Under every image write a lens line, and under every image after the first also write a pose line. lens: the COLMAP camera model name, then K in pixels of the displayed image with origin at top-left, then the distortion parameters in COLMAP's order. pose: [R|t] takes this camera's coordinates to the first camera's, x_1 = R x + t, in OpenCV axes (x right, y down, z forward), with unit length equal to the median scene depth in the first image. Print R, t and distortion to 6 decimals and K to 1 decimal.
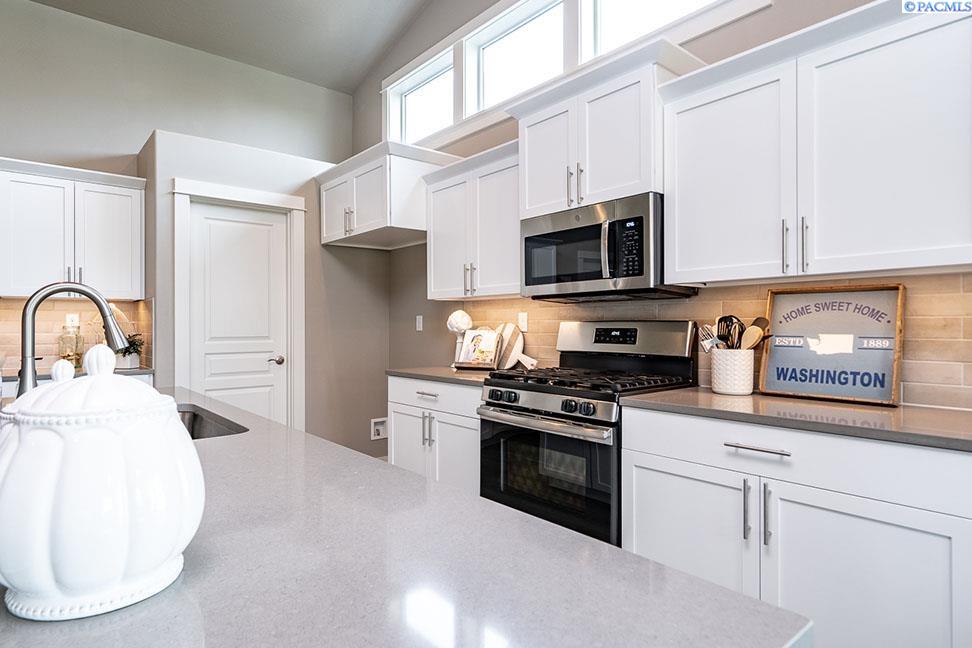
lens RADIAL K [[508.2, 0, 490.7], [0, 508.2, 329.2], [0, 0, 1]] dist [0.002497, -0.000589]
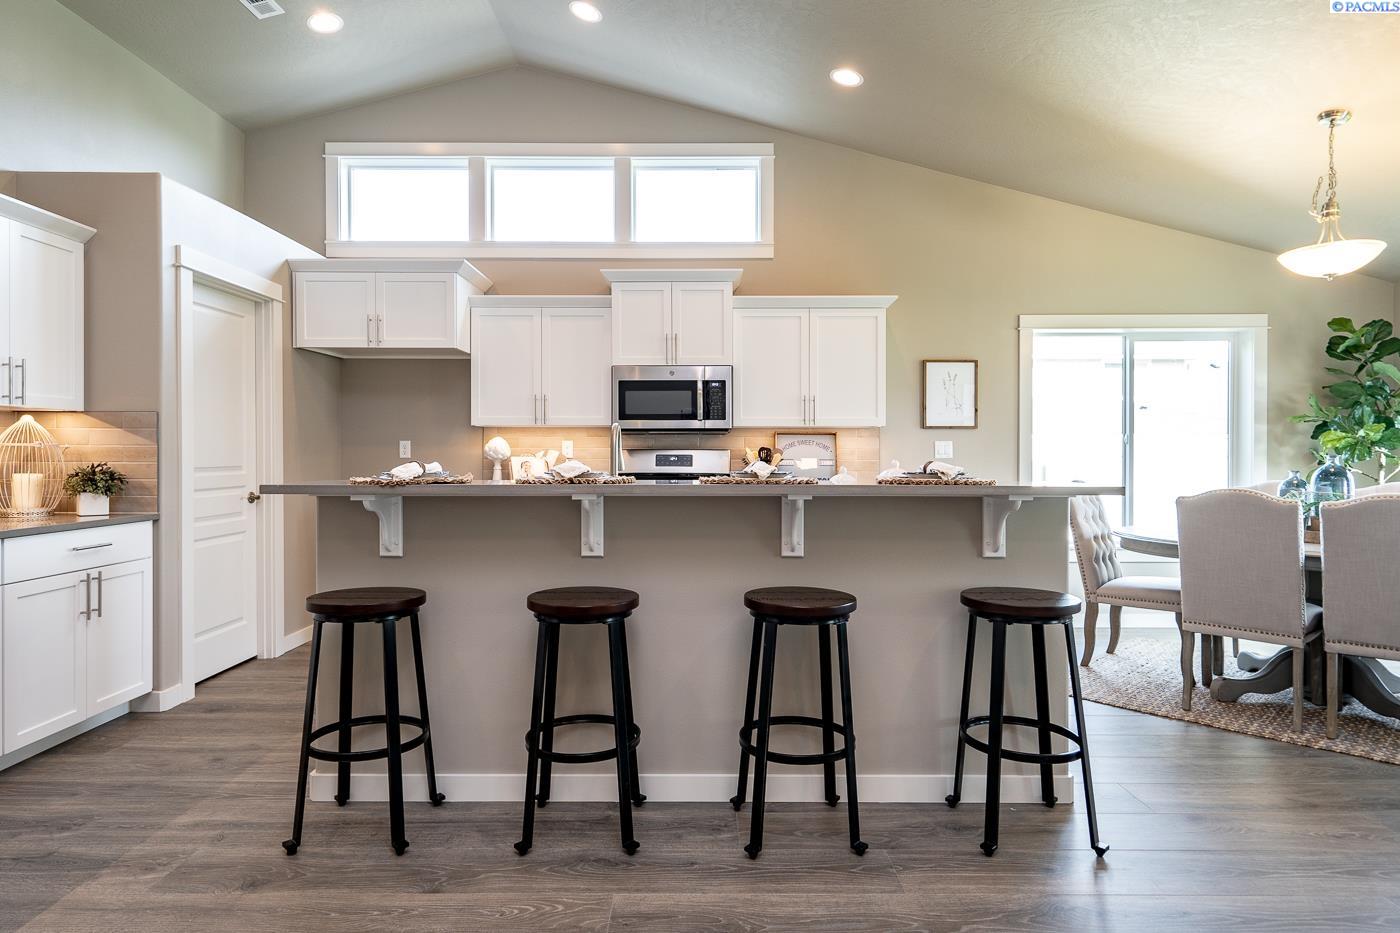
lens RADIAL K [[772.5, 0, 691.0], [0, 772.5, 459.7], [0, 0, 1]] dist [-0.002108, 0.002348]
pose [[0.636260, -0.002975, 0.771469, -1.269371], [0.004911, 0.999988, -0.000194, 0.011067], [-0.771459, 0.003912, 0.636267, -0.321338]]
